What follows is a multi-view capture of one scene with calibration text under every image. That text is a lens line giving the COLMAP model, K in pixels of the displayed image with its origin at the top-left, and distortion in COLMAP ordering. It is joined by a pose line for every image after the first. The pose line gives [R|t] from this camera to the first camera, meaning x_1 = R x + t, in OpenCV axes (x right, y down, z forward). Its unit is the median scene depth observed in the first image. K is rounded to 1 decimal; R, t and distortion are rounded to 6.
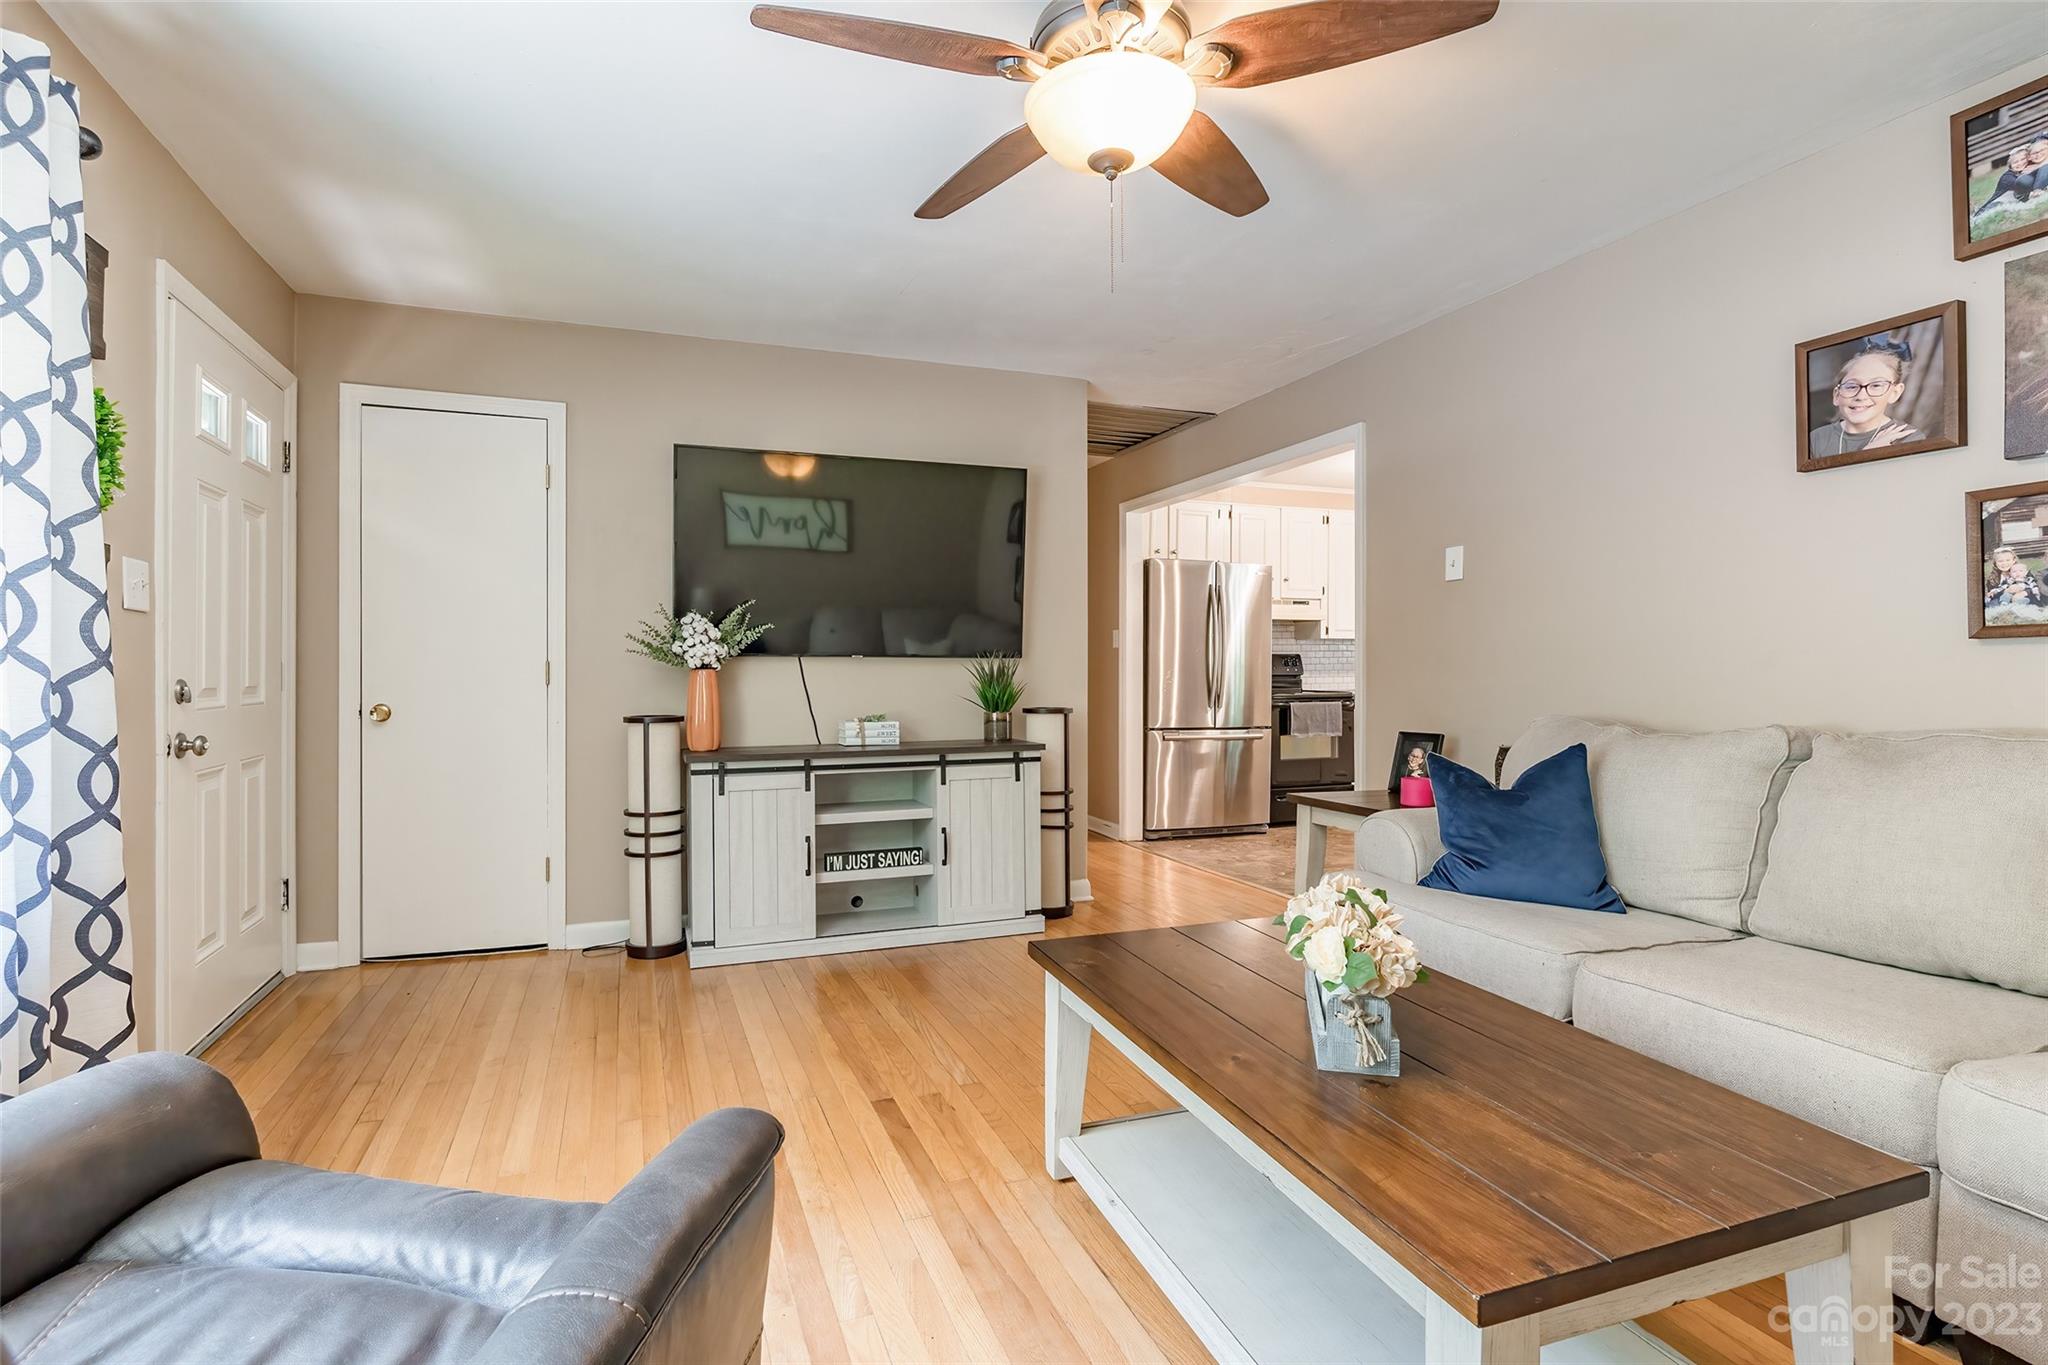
lens RADIAL K [[960.7, 0, 1018.5], [0, 960.7, 671.7], [0, 0, 1]] dist [-0.005493, 0.000543]
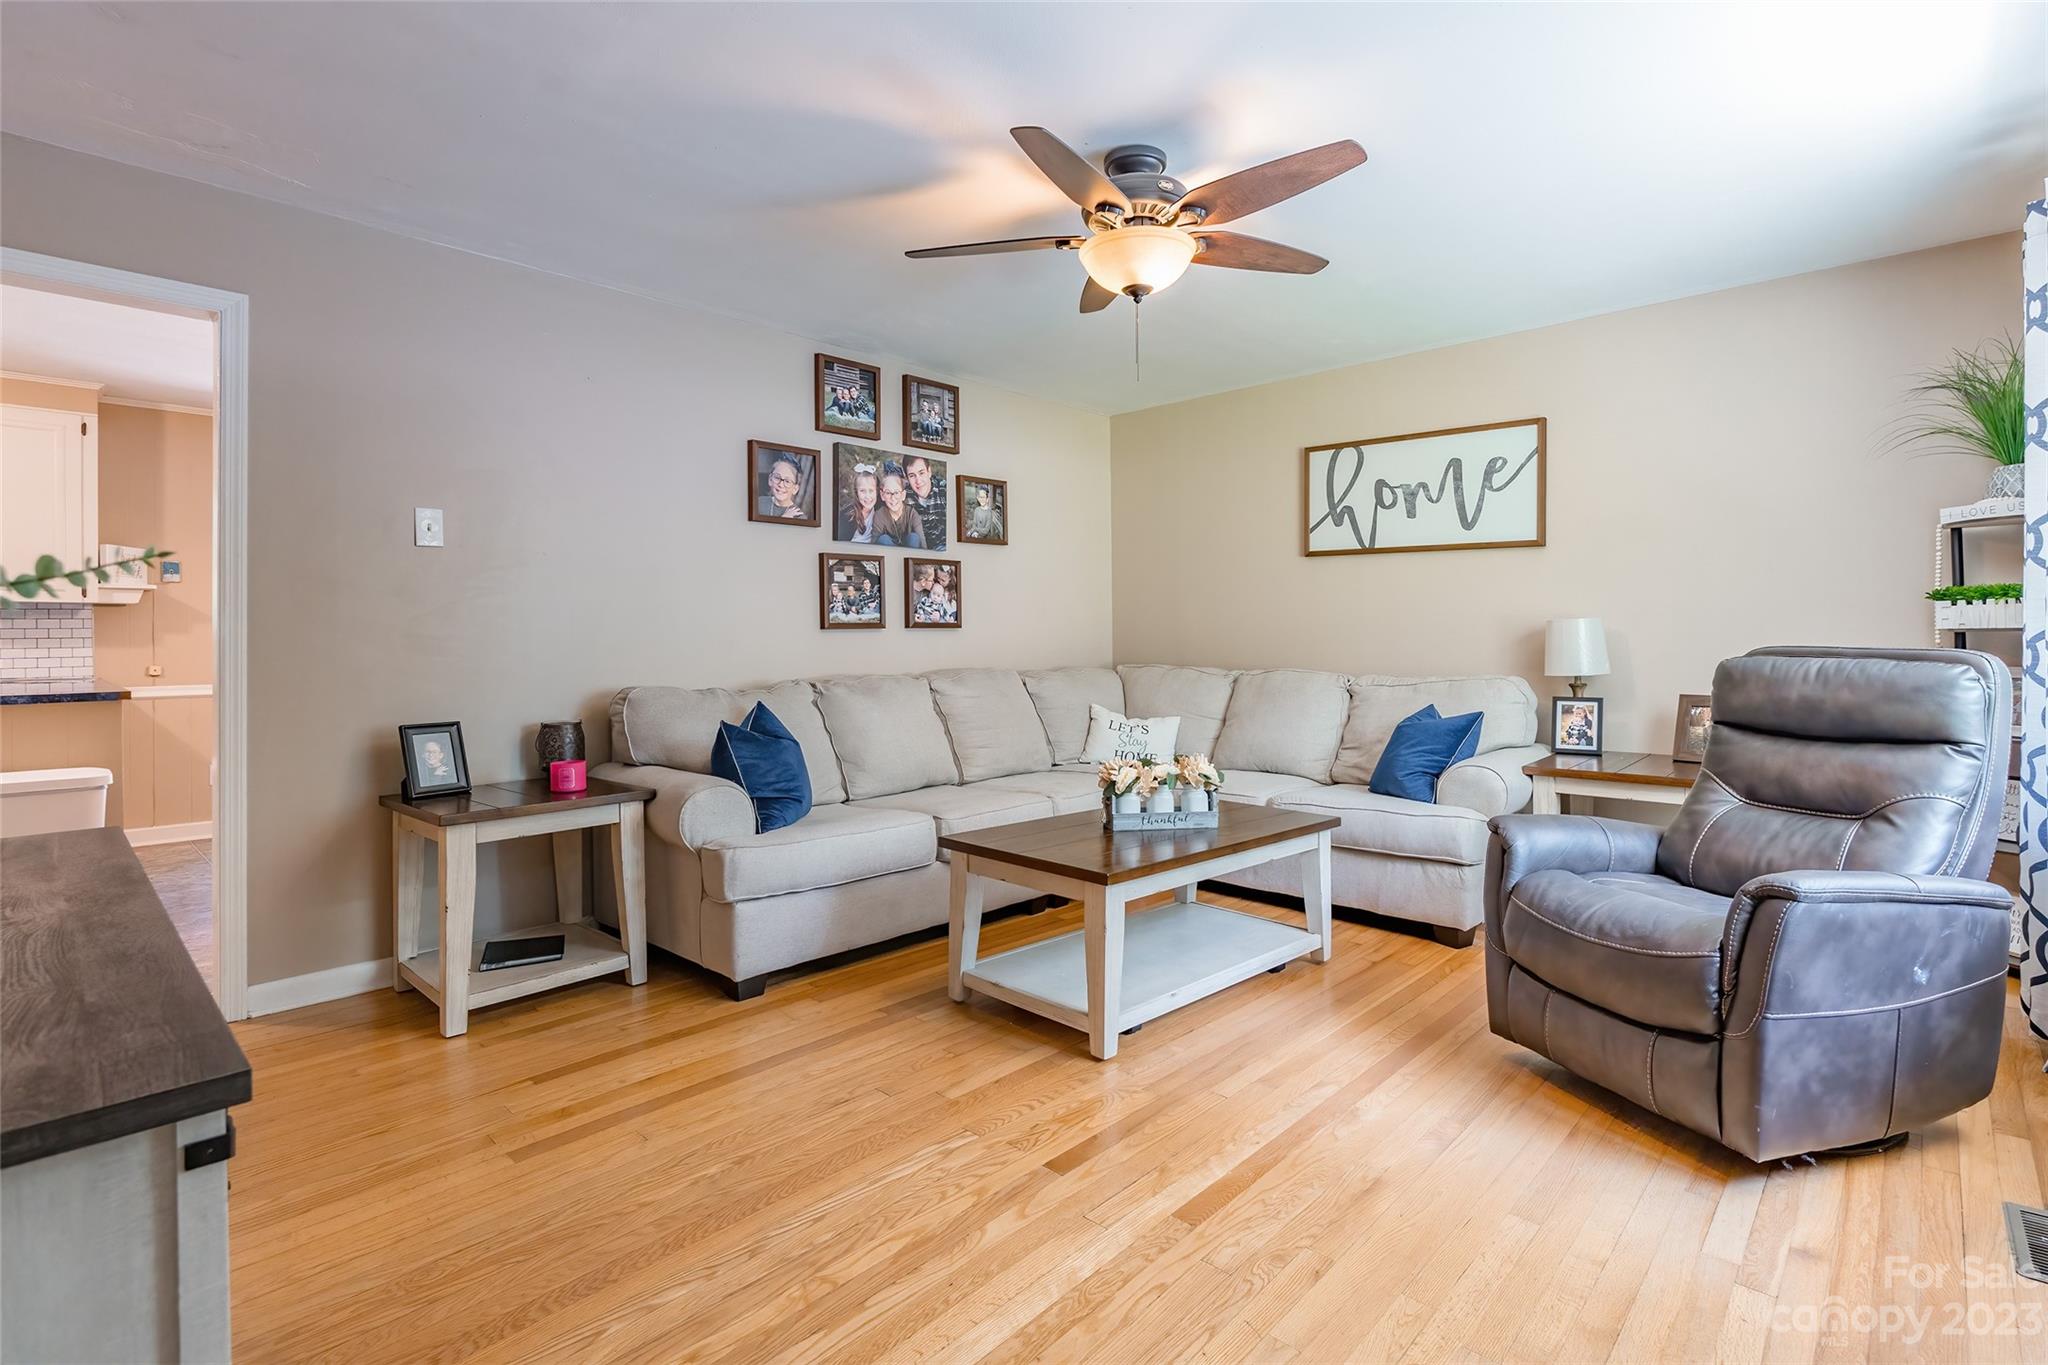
lens RADIAL K [[960.7, 0, 1024.1], [0, 960.7, 638.8], [0, 0, 1]] dist [-0.005493, 0.000543]
pose [[-0.412561, 0.007576, 0.910898, -0.900736], [0.012121, 0.999923, -0.002827, -0.004474], [-0.910849, 0.009874, -0.412621, 1.388136]]
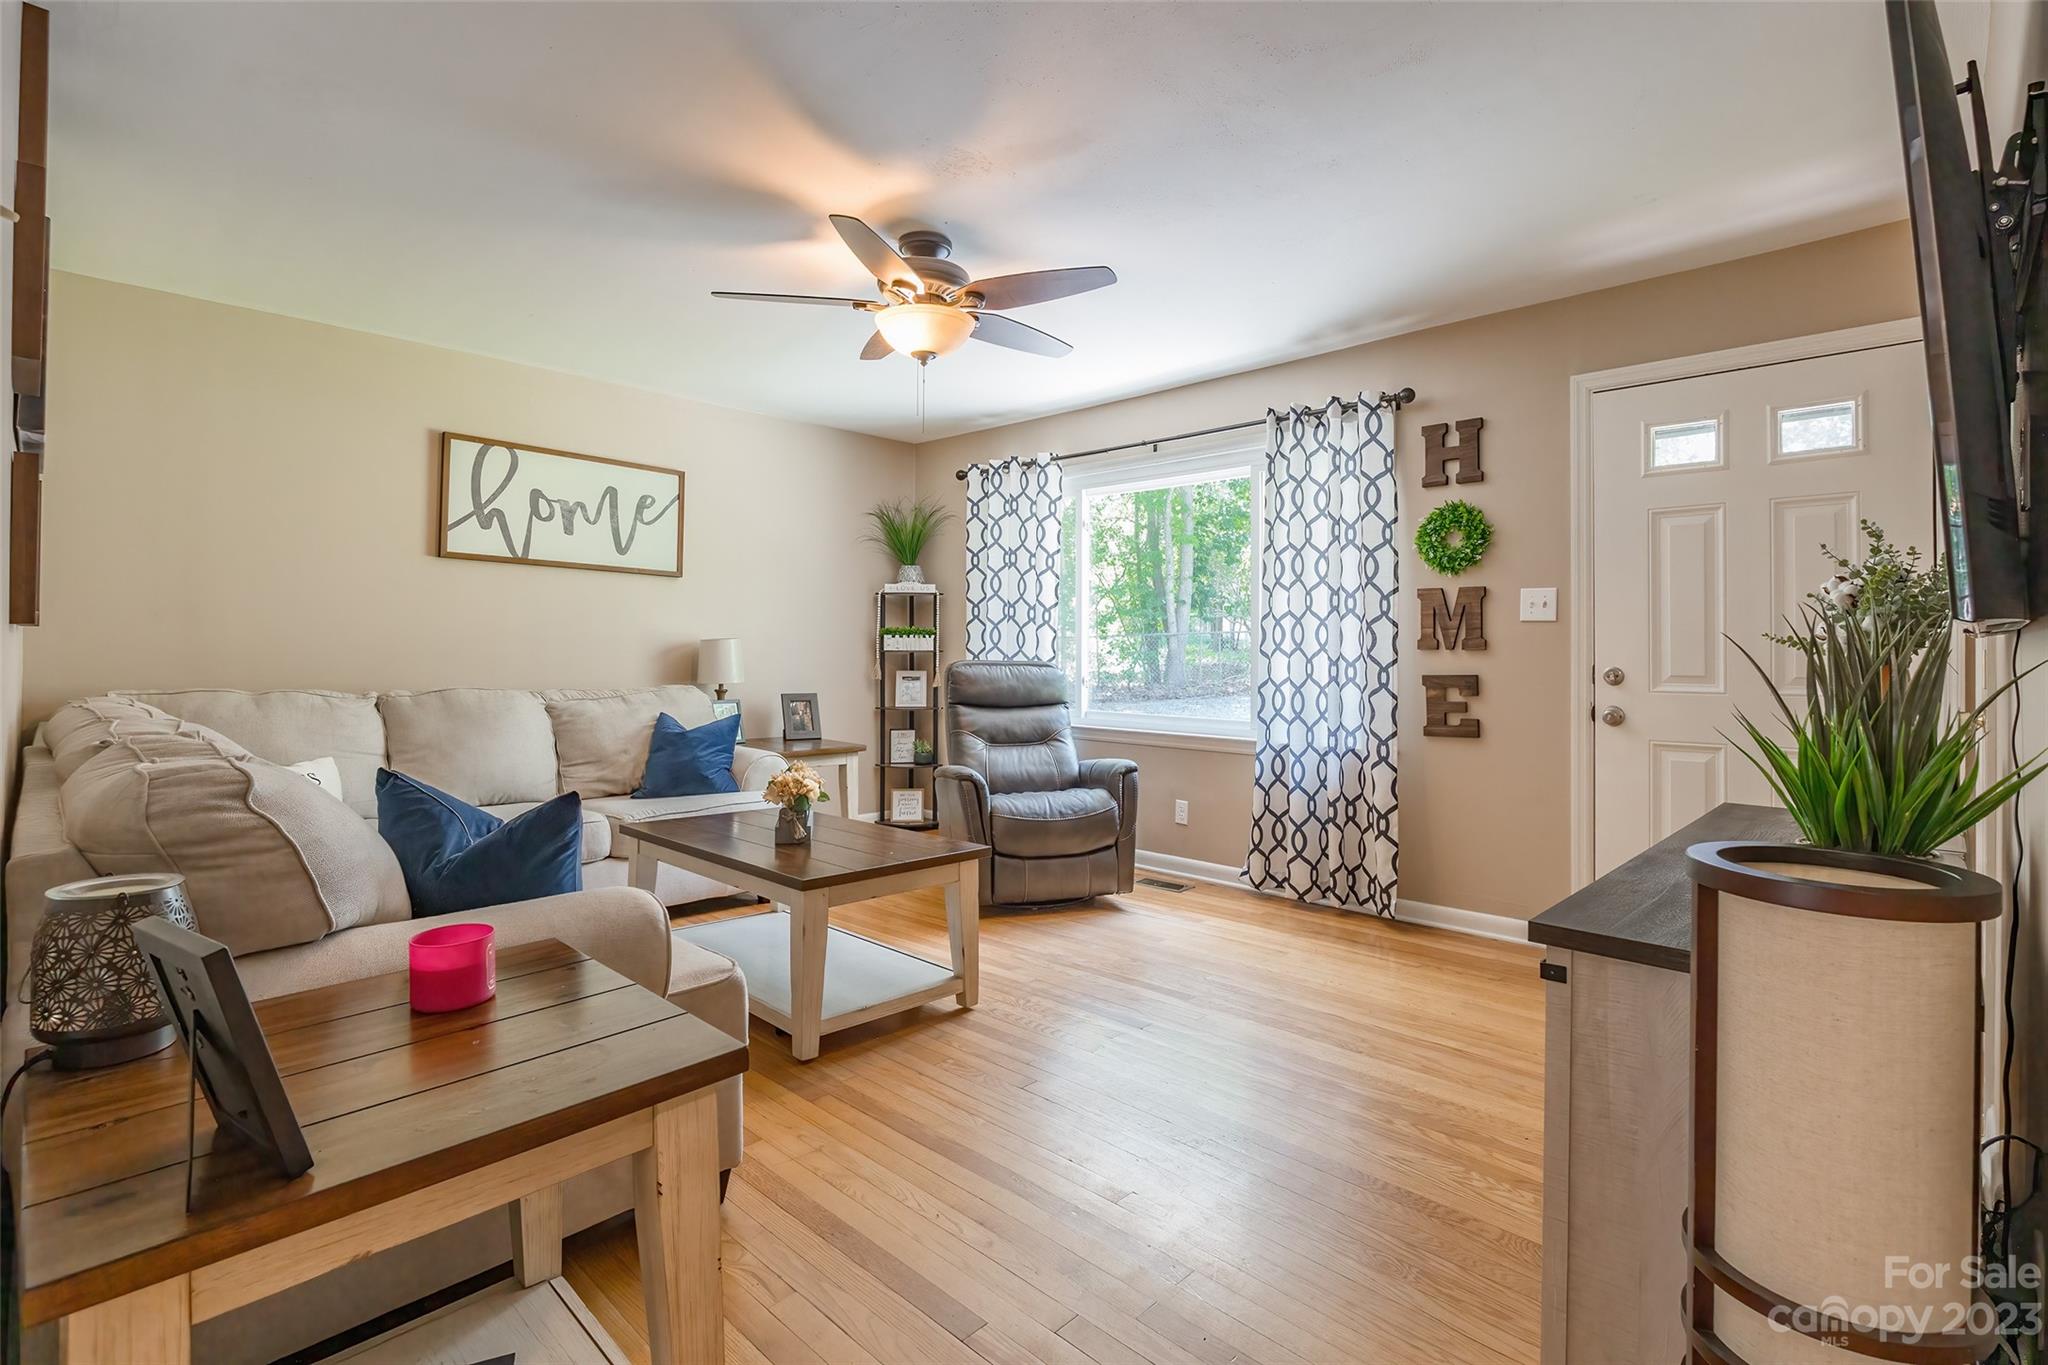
lens RADIAL K [[960.7, 0, 1017.5], [0, 960.7, 649.2], [0, 0, 1]] dist [-0.005493, 0.000543]
pose [[-0.921374, -0.001189, -0.388676, 0.449249], [-0.002356, 0.999994, 0.002527, -0.015243], [0.388671, 0.003244, -0.921371, 2.051546]]
